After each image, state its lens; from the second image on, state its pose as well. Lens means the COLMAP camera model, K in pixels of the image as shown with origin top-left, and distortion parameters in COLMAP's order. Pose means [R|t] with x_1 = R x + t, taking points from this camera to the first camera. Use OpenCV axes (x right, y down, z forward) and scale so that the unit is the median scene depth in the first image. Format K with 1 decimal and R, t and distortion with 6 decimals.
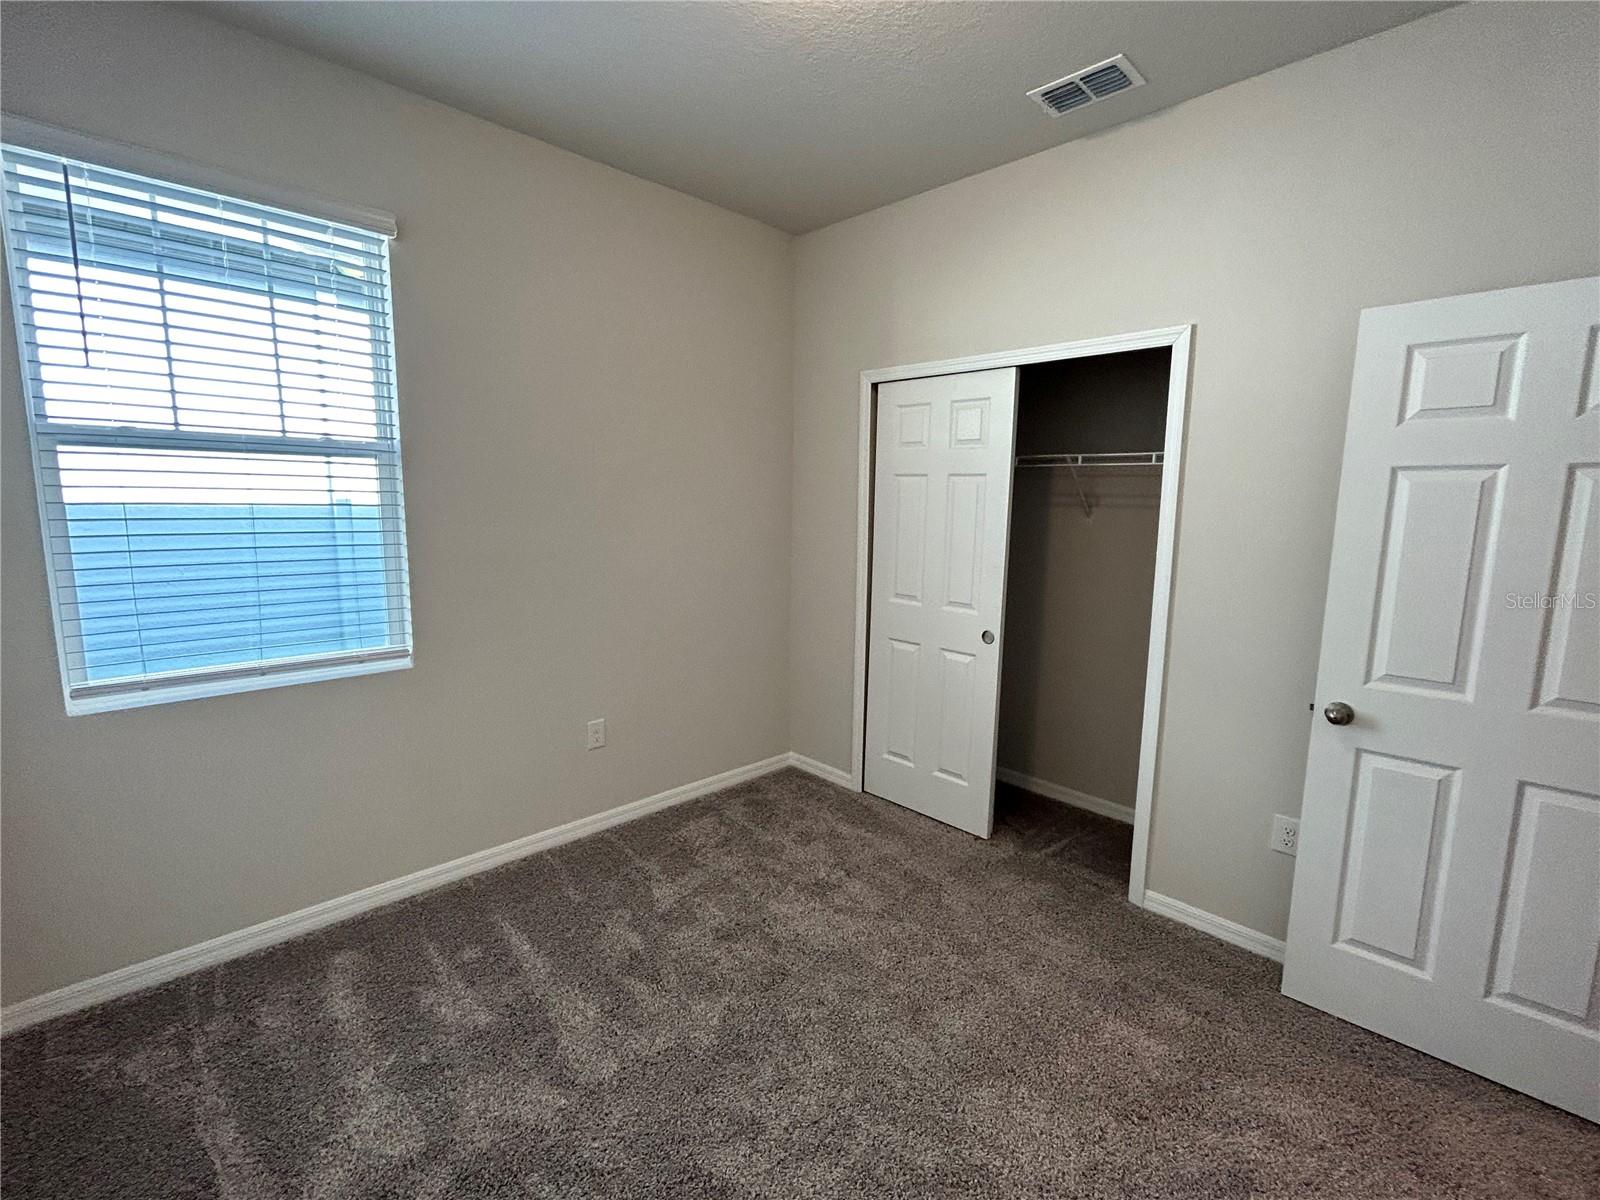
lens RADIAL K [[710.8, 0, 801.3], [0, 710.8, 593.6], [0, 0, 1]] dist [0.004698, -0.000533]
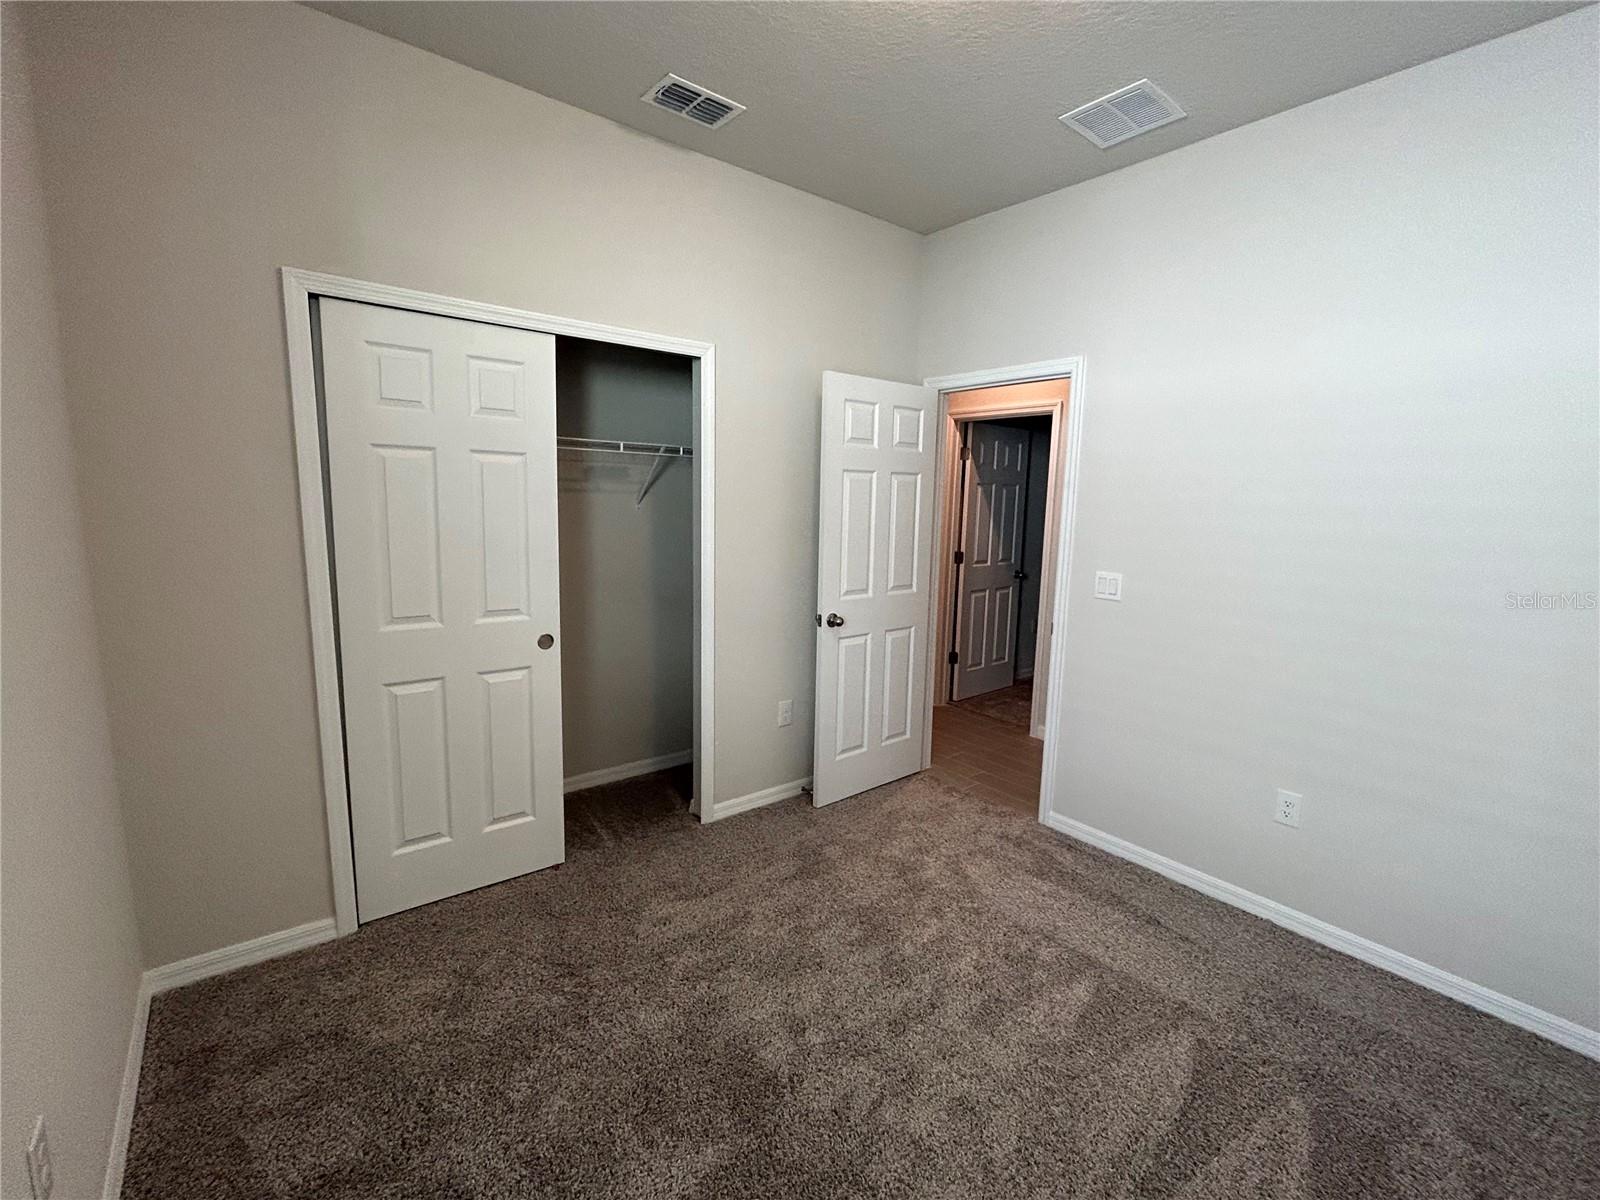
lens RADIAL K [[710.8, 0, 806.7], [0, 710.8, 598.4], [0, 0, 1]] dist [0.004698, -0.000533]
pose [[0.096238, -0.158642, 0.982635, -0.734921], [0.110011, 0.982864, 0.147905, -0.112313], [-0.989260, 0.093867, 0.112042, 0.758738]]
